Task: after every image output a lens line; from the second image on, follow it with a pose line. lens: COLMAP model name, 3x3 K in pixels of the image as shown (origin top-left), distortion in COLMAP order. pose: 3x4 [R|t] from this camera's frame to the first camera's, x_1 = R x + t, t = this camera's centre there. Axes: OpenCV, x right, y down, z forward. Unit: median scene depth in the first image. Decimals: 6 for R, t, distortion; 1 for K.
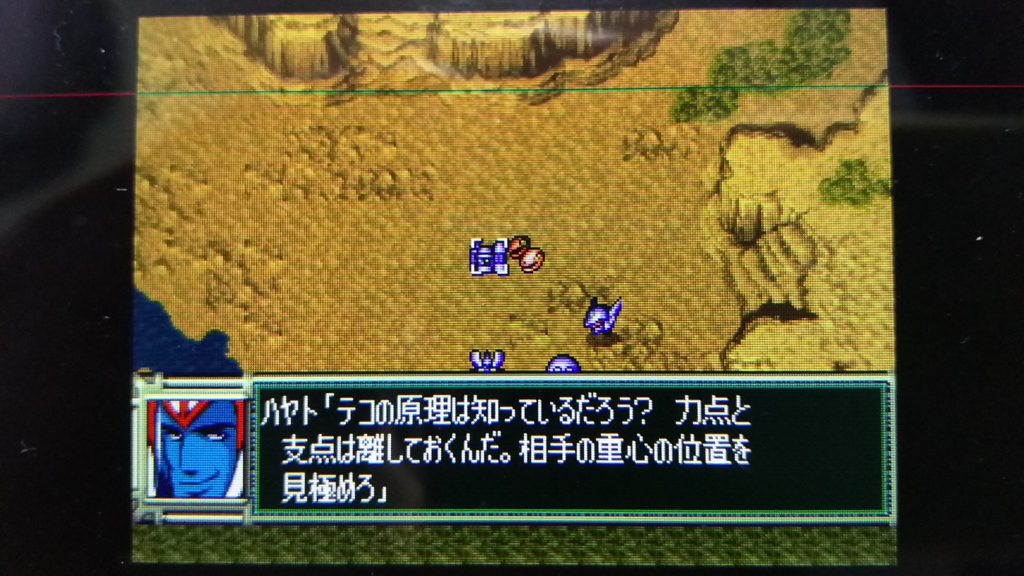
lens RADIAL K [[824.1, 0, 507.3], [0, 824.1, 271.1], [0, 0, 1]] dist [0.042420, -0.181521]
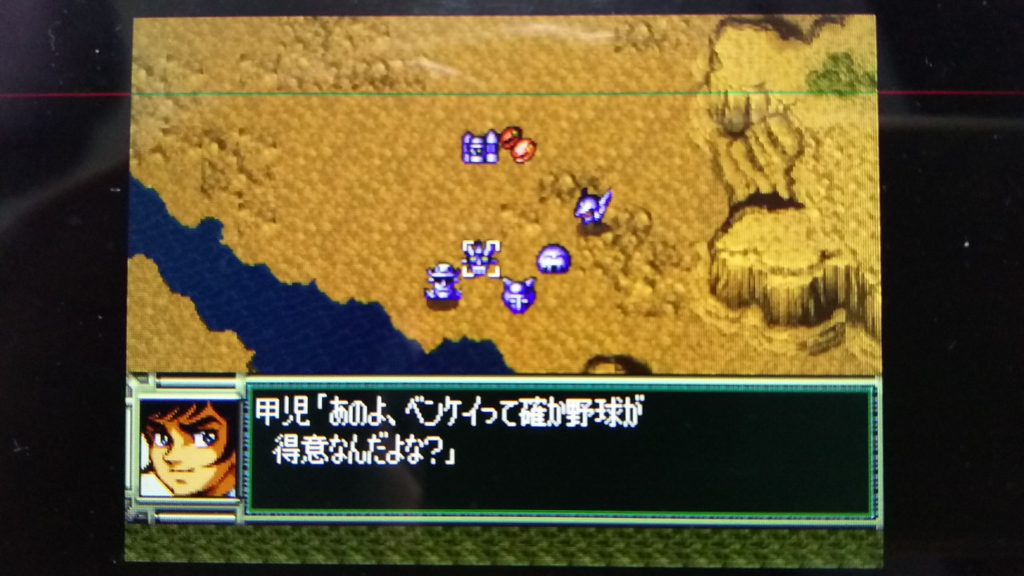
lens RADIAL K [[819.1, 0, 503.6], [0, 819.1, 292.7], [0, 0, 1]] dist [0.031193, -0.148556]
pose [[0.999968, 0.005636, 0.005604, 0.000883], [-0.005670, 0.999965, 0.006121, 0.155405], [-0.005569, -0.006153, 0.999966, -0.006860]]
